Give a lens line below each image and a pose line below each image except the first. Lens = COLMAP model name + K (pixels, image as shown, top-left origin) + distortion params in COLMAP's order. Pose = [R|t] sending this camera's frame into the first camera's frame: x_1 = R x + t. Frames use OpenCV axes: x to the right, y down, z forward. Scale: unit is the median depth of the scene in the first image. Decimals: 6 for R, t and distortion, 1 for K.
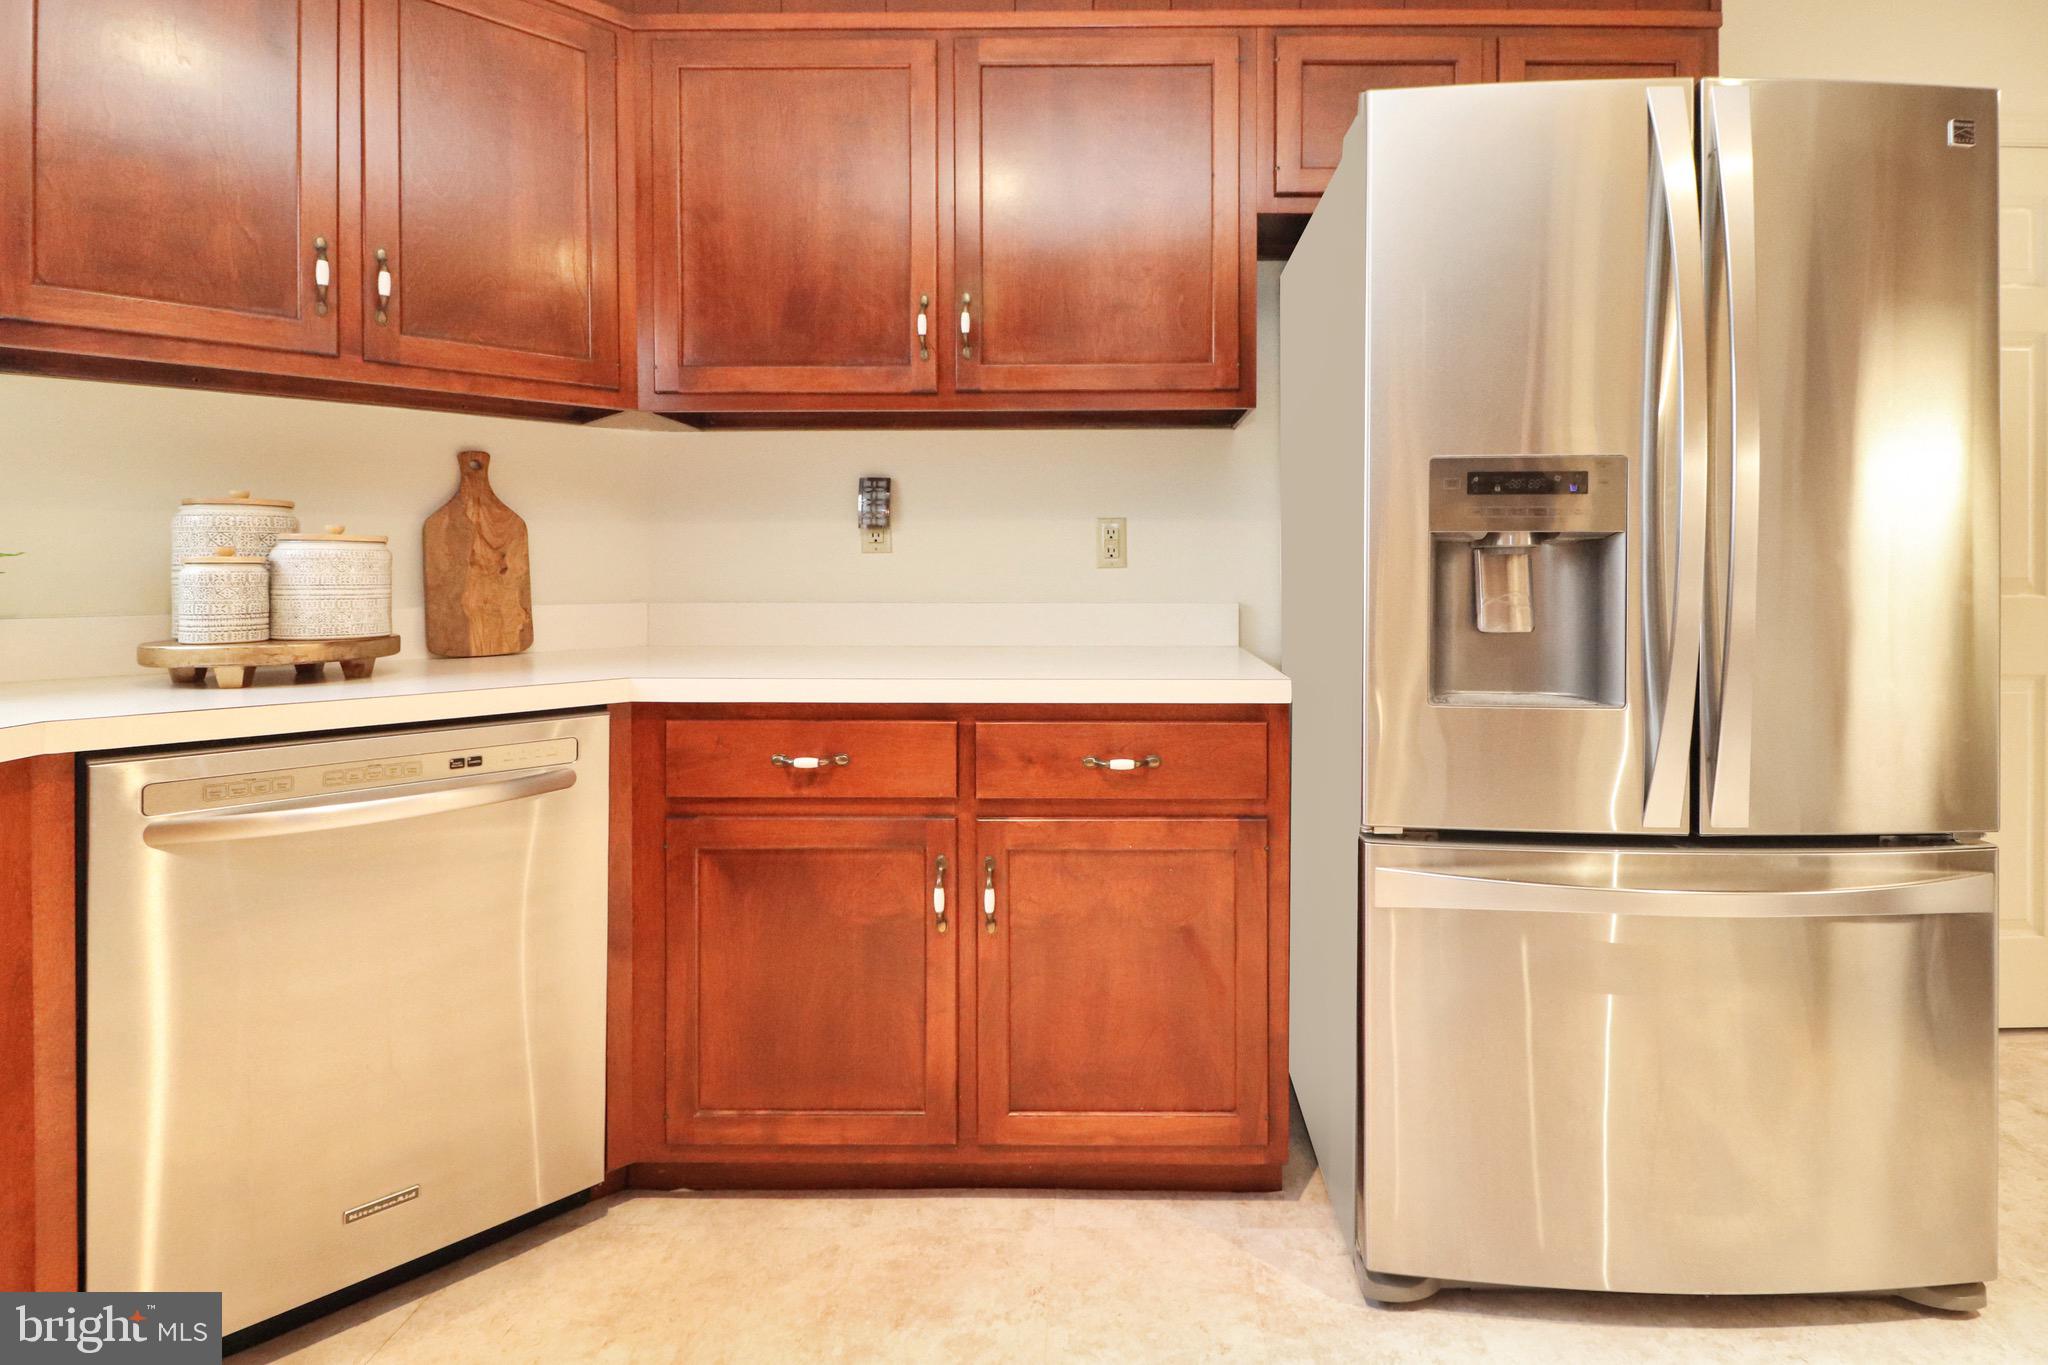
lens RADIAL K [[1001.0, 0, 1027.9], [0, 1001.0, 574.3], [0, 0, 1]] dist [-0.011729, -0.001134]
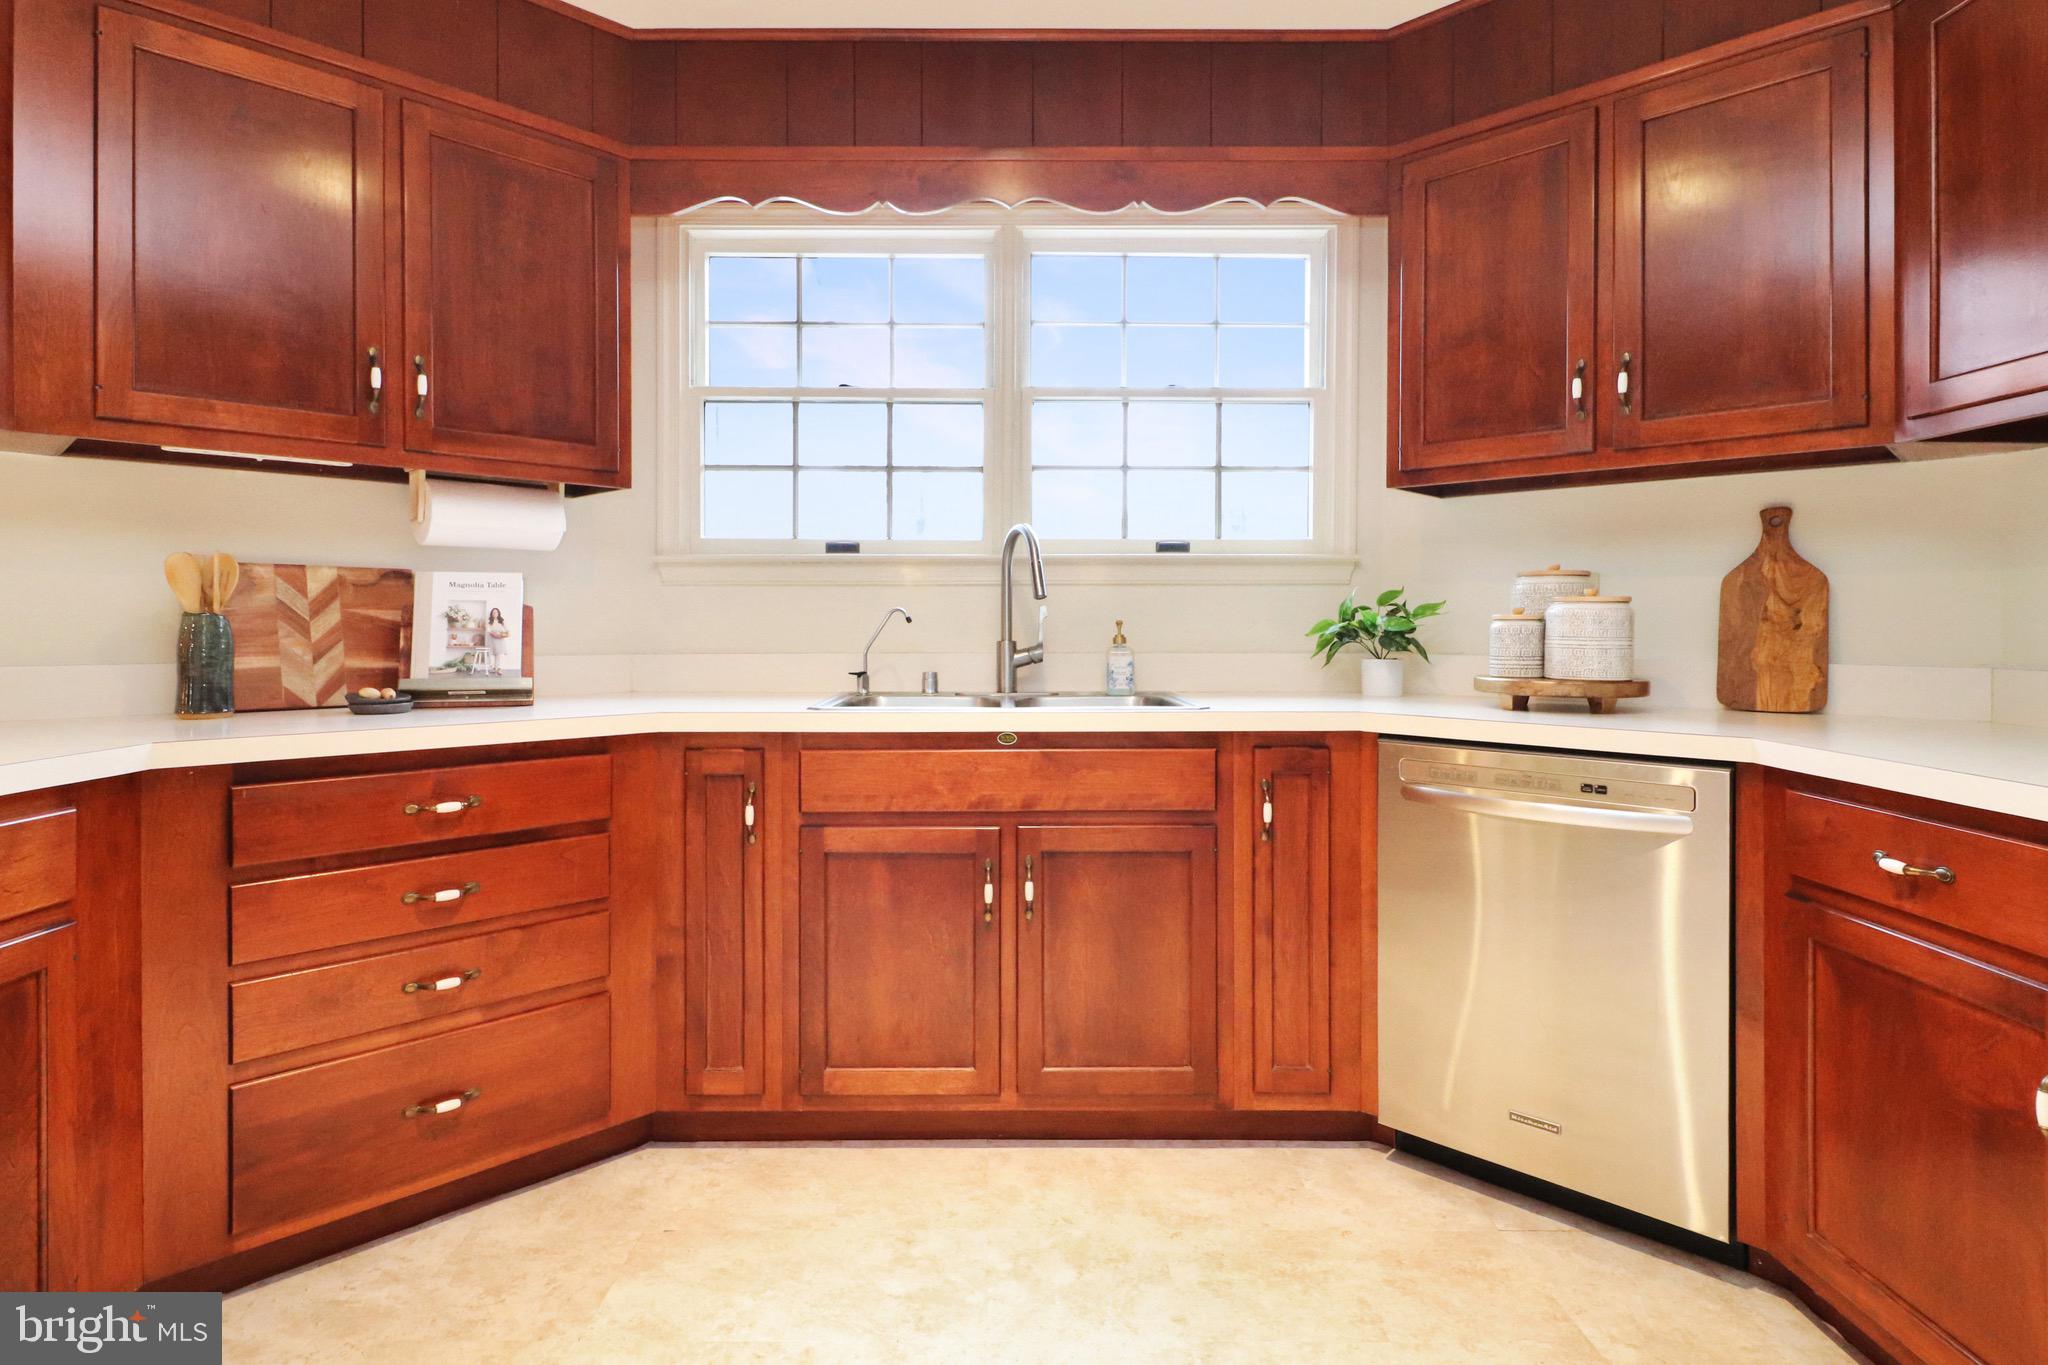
lens RADIAL K [[1117.6, 0, 1027.4], [0, 1117.6, 637.4], [0, 0, 1]] dist [0.007138, -0.001319]
pose [[0.006635, 0.018861, -0.999800, 0.646808], [-0.009120, 0.999782, 0.018800, -0.008210], [0.999936, 0.008994, 0.006806, 0.273626]]
